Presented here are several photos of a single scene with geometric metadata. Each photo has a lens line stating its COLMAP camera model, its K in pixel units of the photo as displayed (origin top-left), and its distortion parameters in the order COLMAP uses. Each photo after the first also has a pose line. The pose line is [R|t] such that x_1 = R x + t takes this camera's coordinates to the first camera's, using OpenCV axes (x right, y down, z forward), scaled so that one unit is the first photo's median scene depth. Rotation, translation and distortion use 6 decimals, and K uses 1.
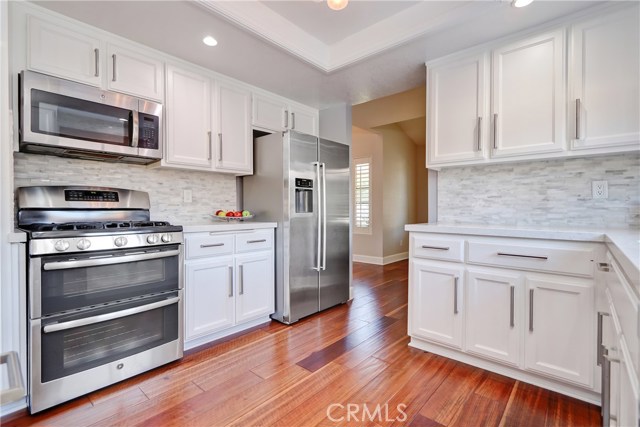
lens RADIAL K [[296.7, 0, 310.8], [0, 296.7, 213.0], [0, 0, 1]] dist [0.001928, 0.000096]
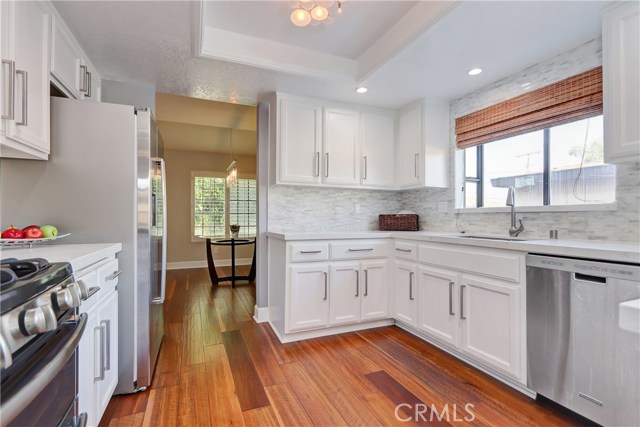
lens RADIAL K [[288.5, 0, 333.5], [0, 288.5, 216.5], [0, 0, 1]] dist [-0.001758, -0.000235]
pose [[0.427839, 0.001863, 0.903853, -0.615342], [0.012377, 0.999892, -0.007919, -0.018766], [-0.903770, 0.014575, 0.427769, 0.395190]]
